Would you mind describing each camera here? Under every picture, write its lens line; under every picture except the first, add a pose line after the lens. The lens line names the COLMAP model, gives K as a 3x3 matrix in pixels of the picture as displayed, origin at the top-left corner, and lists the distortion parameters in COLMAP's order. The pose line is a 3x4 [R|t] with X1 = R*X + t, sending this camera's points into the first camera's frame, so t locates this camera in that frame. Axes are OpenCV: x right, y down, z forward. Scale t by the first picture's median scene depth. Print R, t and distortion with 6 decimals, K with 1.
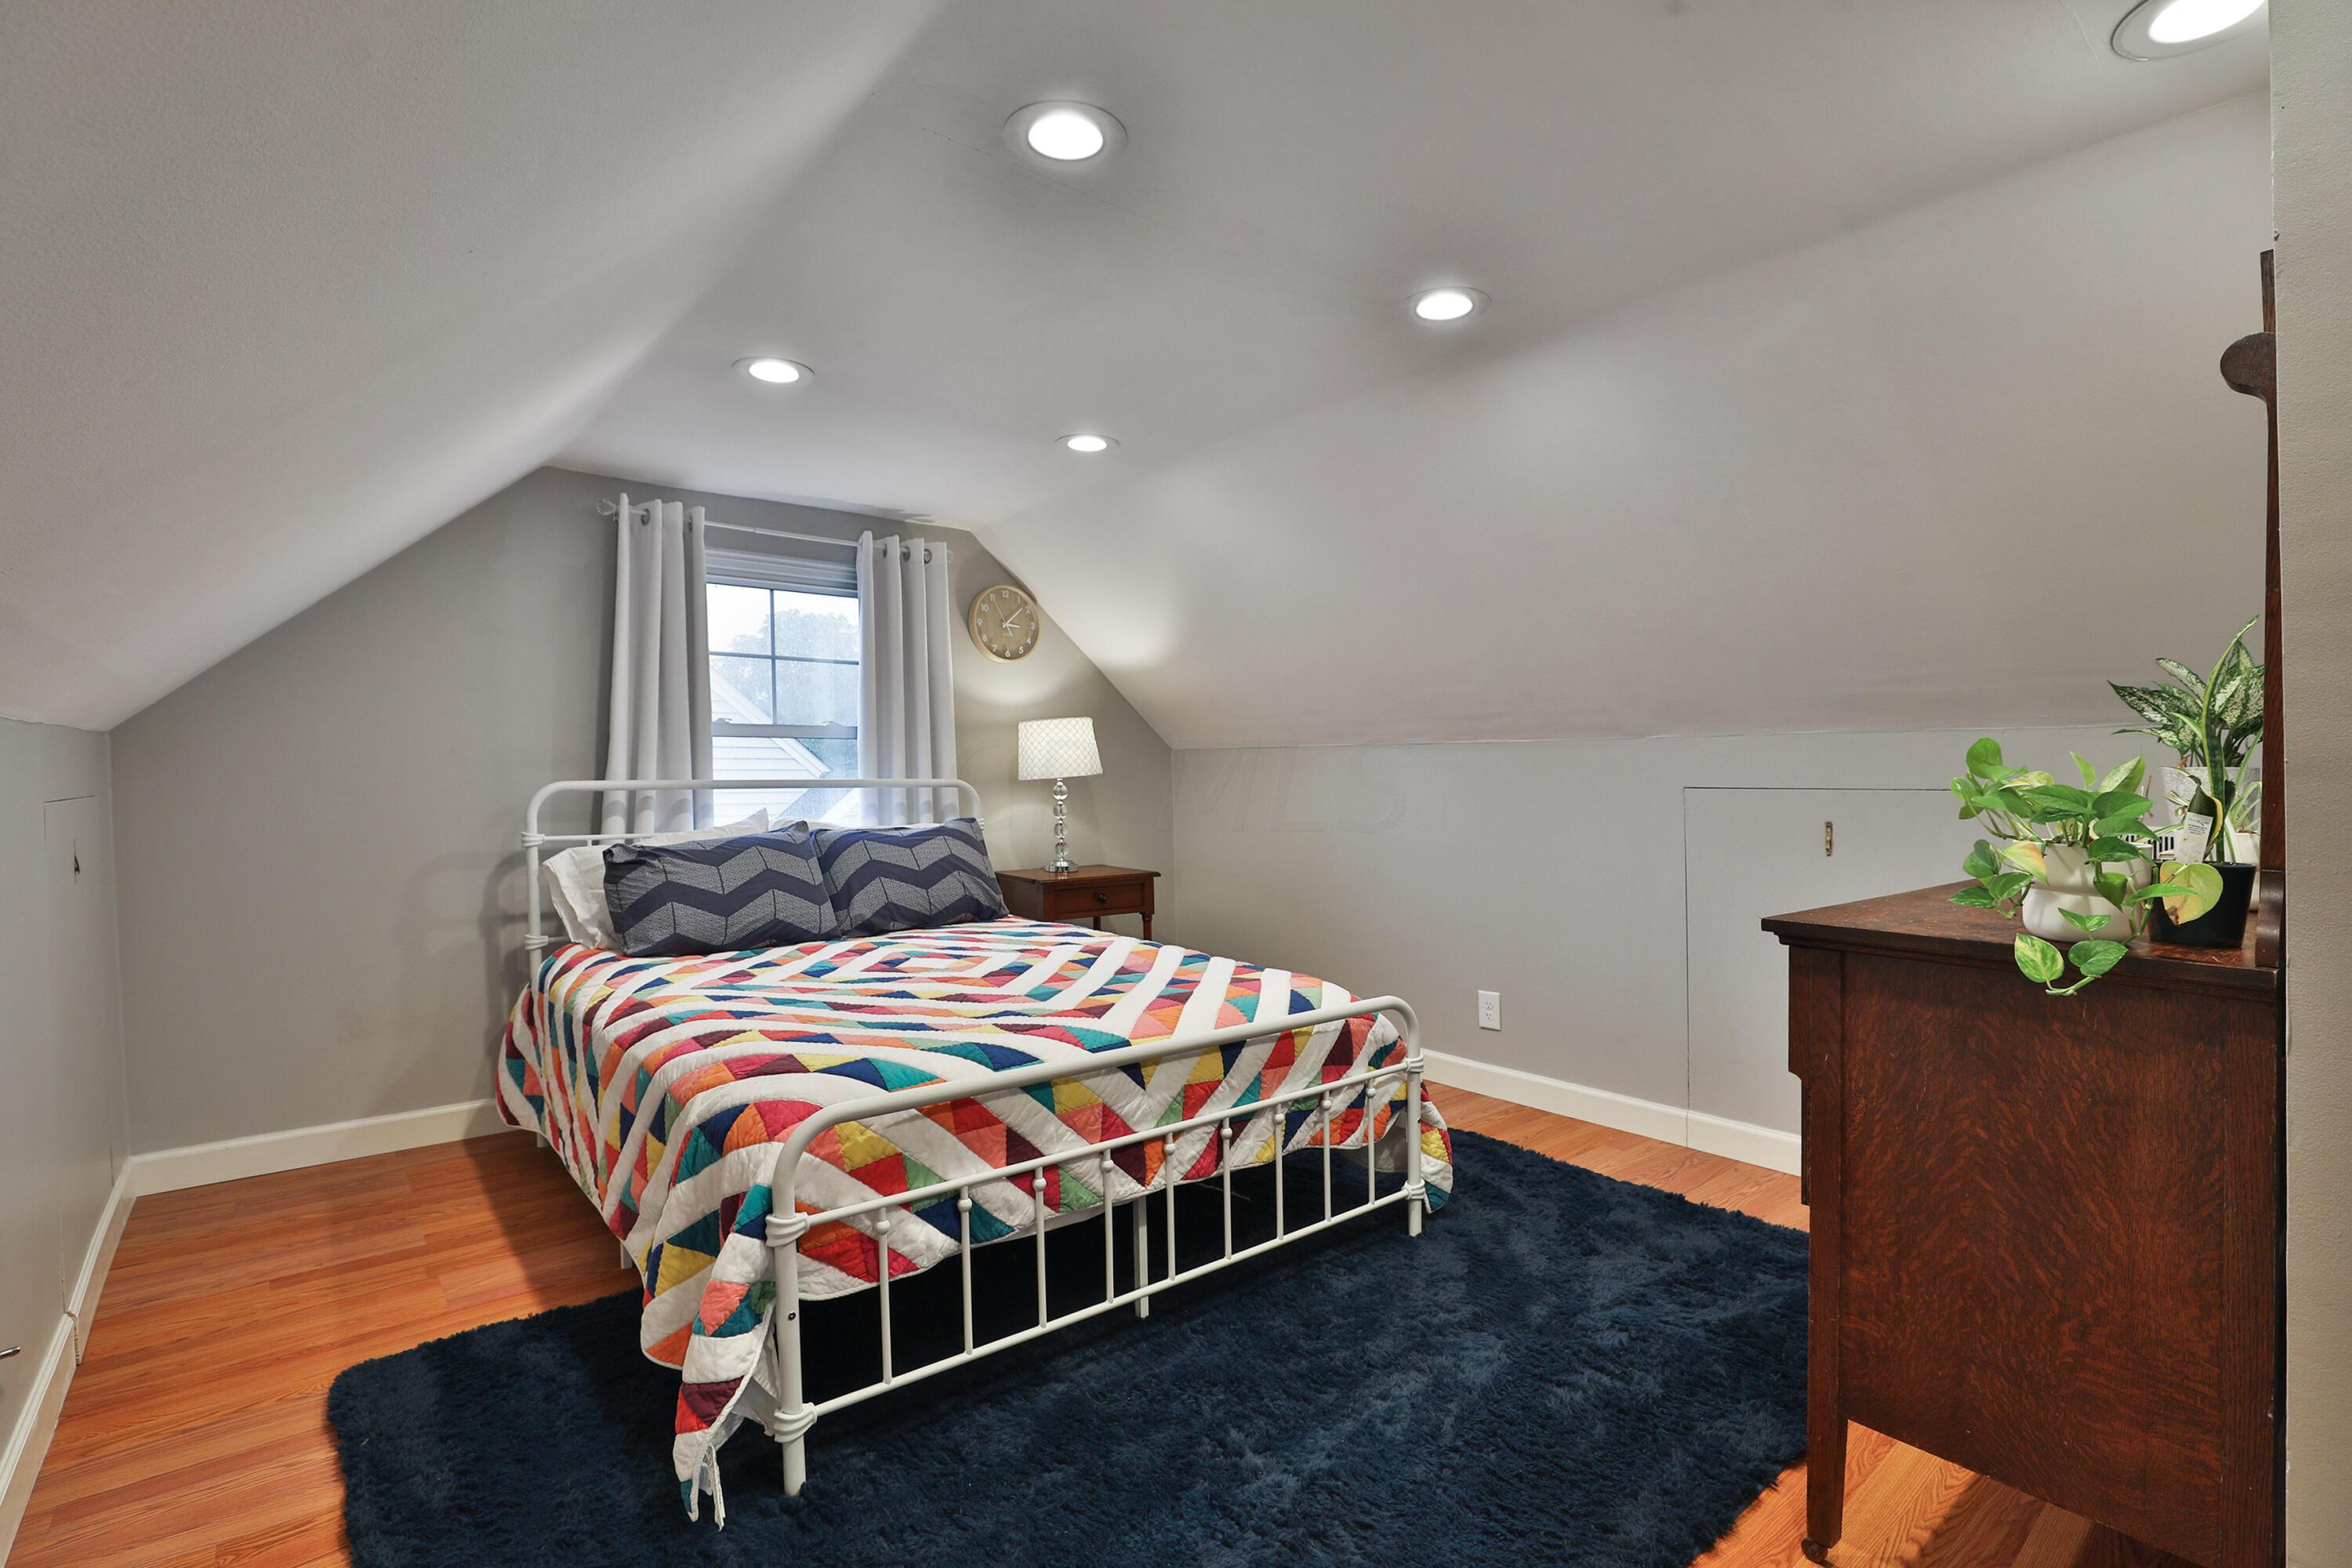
lens RADIAL K [[1068.9, 0, 1174.4], [0, 1068.9, 798.2], [0, 0, 1]] dist [-0.035716, 0.009385]
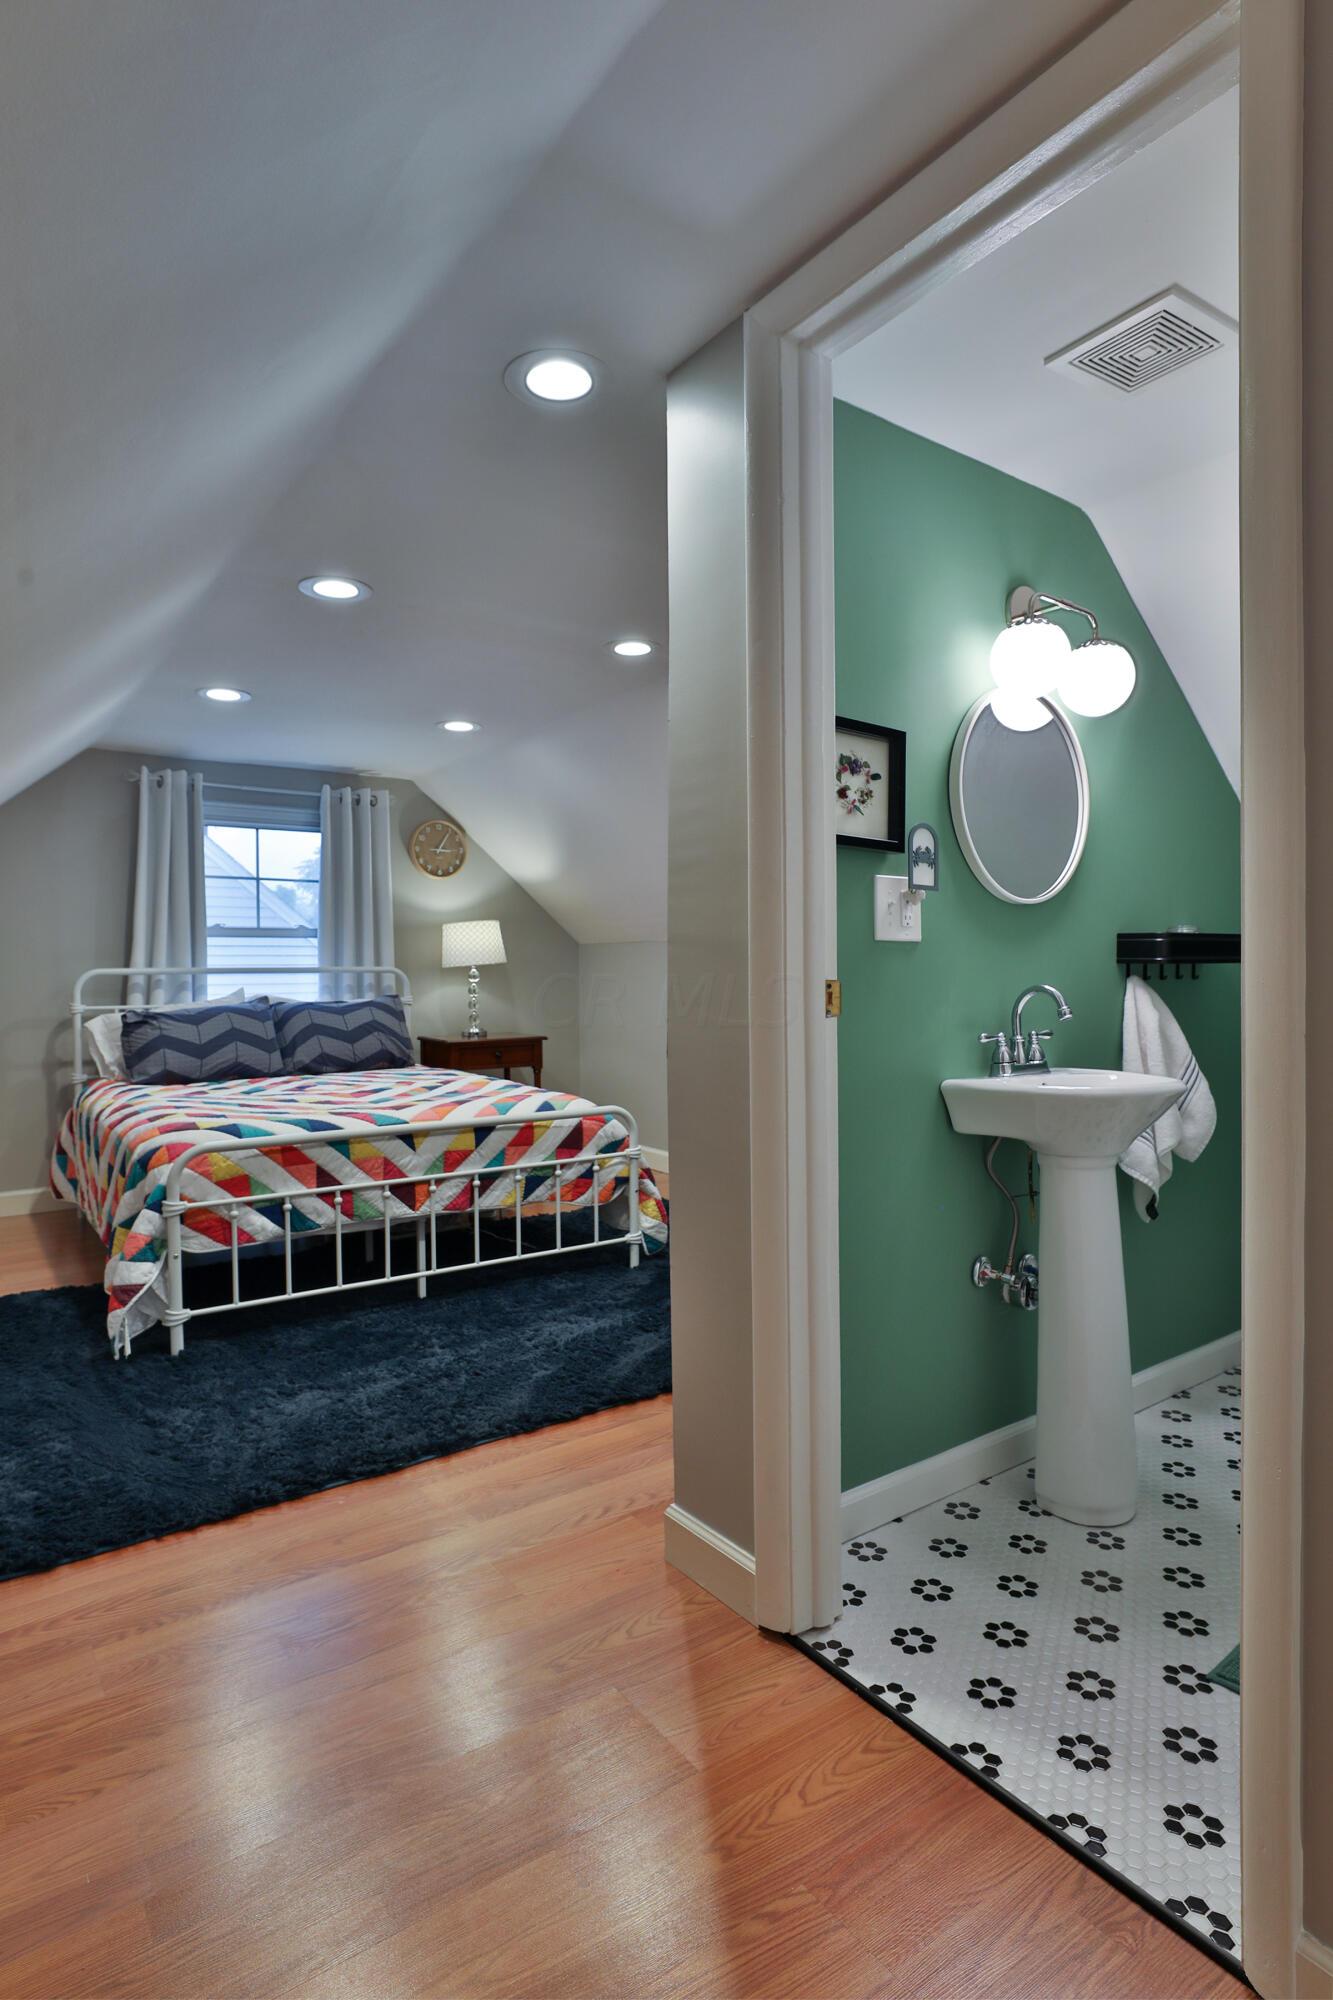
lens RADIAL K [[1061.6, 0, 706.0], [0, 1061.6, 981.2], [0, 0, 1]] dist [-0.031627, 0.001185]
pose [[0.998151, -0.005526, -0.060537, 0.430622], [0.004663, 0.999886, -0.014391, 0.034003], [0.060610, 0.014082, 0.998062, -0.488624]]
